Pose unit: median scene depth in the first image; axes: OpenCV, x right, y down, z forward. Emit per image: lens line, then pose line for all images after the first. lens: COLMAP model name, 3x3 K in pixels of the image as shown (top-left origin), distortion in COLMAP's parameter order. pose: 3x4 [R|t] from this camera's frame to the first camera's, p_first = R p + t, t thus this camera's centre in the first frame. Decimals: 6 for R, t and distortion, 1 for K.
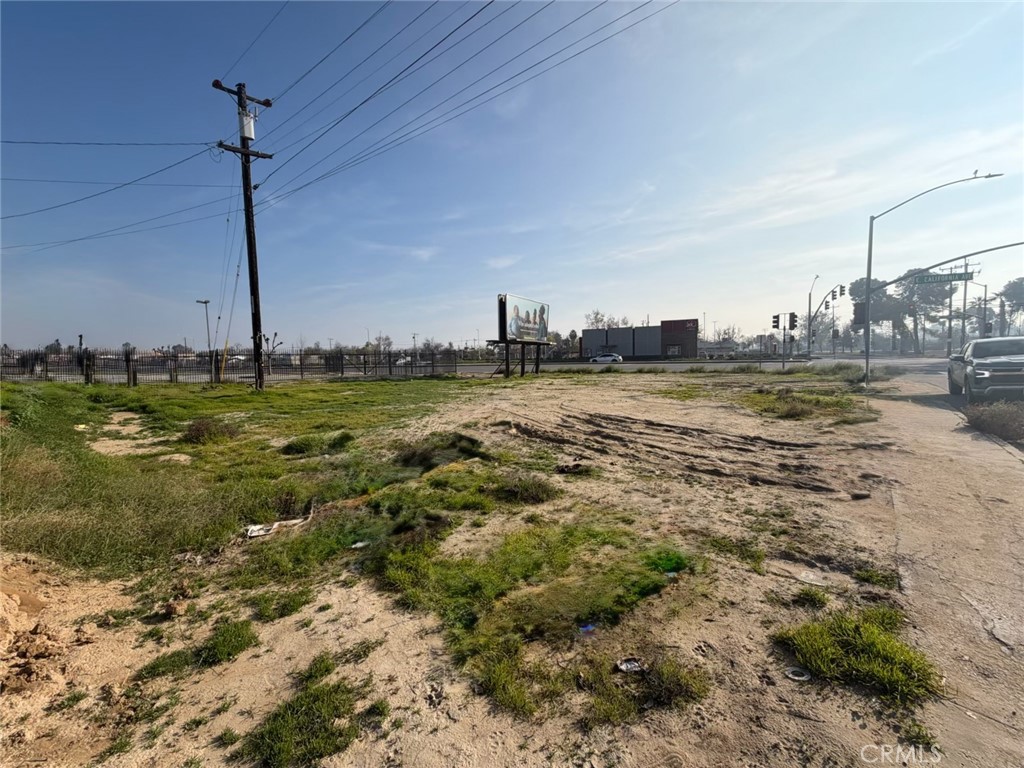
lens RADIAL K [[405.4, 0, 509.4], [0, 405.4, 382.9], [0, 0, 1]] dist [-0.000243, 0.000176]
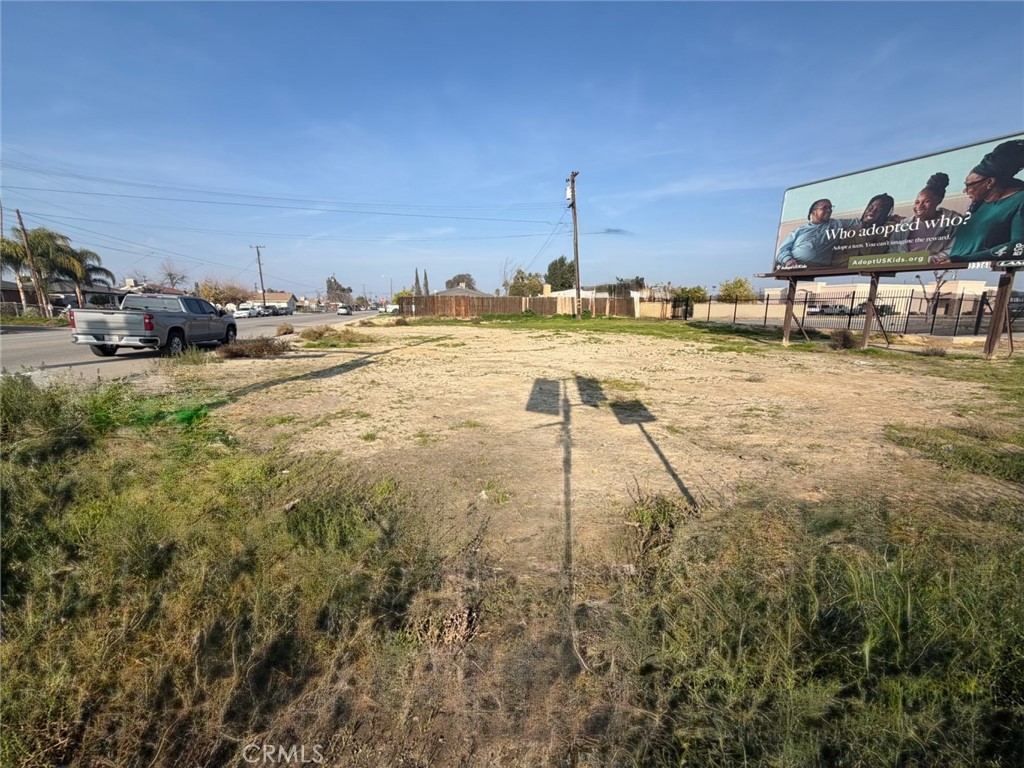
lens RADIAL K [[405.4, 0, 509.4], [0, 405.4, 382.9], [0, 0, 1]] dist [-0.000243, 0.000176]
pose [[-0.580201, 0.165540, -0.797473, 0.685396], [-0.047673, 0.970546, 0.236151, -0.074552], [0.813077, 0.175033, -0.555220, 1.025027]]
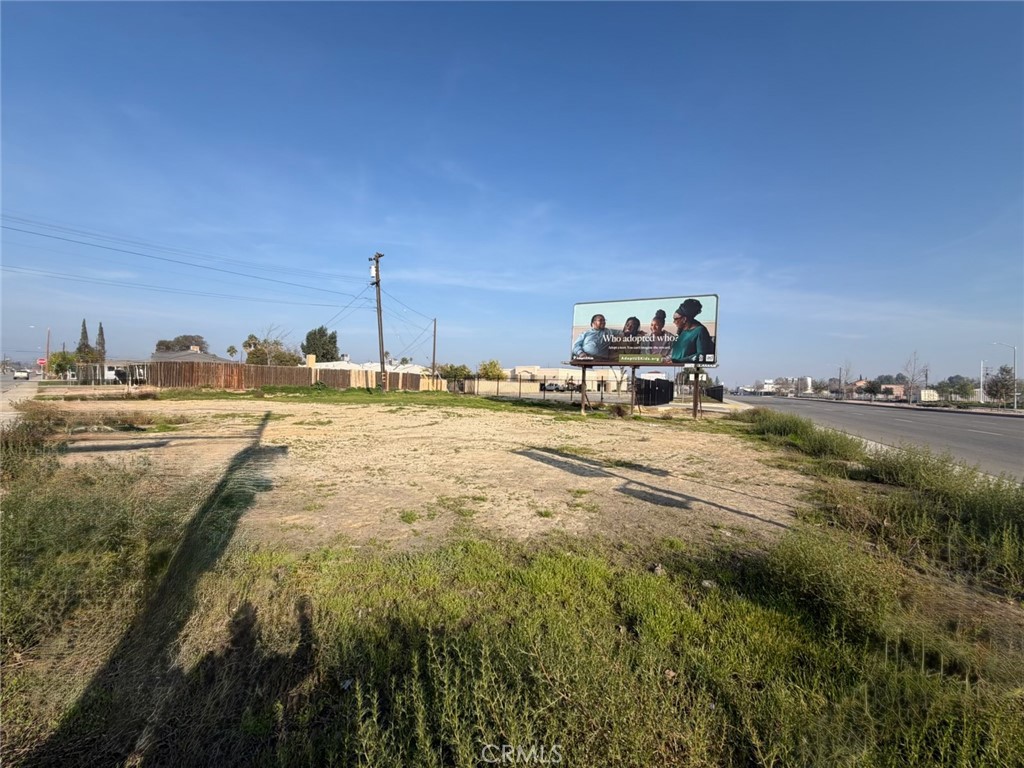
lens RADIAL K [[405.4, 0, 509.4], [0, 405.4, 382.9], [0, 0, 1]] dist [-0.000243, 0.000176]
pose [[-0.003273, 0.013778, -0.999900, 0.756903], [-0.096720, 0.995213, 0.014030, -0.066578], [0.995306, 0.096756, -0.001925, 0.873057]]
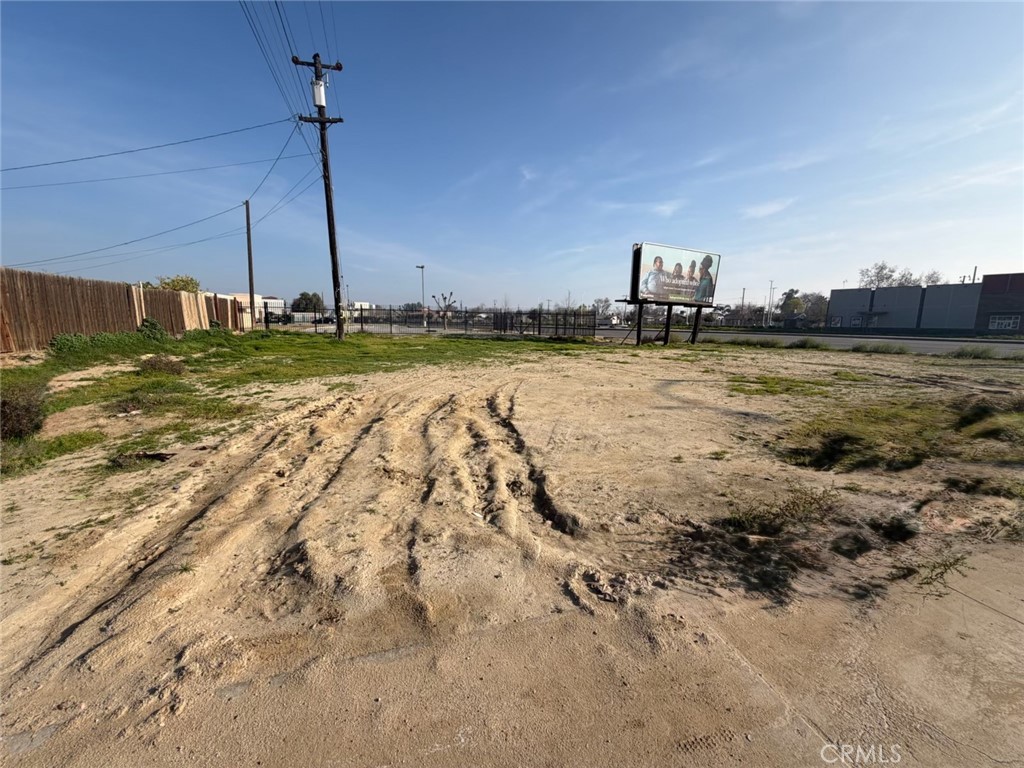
lens RADIAL K [[405.4, 0, 509.4], [0, 405.4, 382.9], [0, 0, 1]] dist [-0.000243, 0.000176]
pose [[0.852666, 0.113154, -0.510055, 0.208418], [-0.066867, 0.991871, 0.108260, -0.008789], [0.518159, -0.058204, 0.853301, 0.141552]]
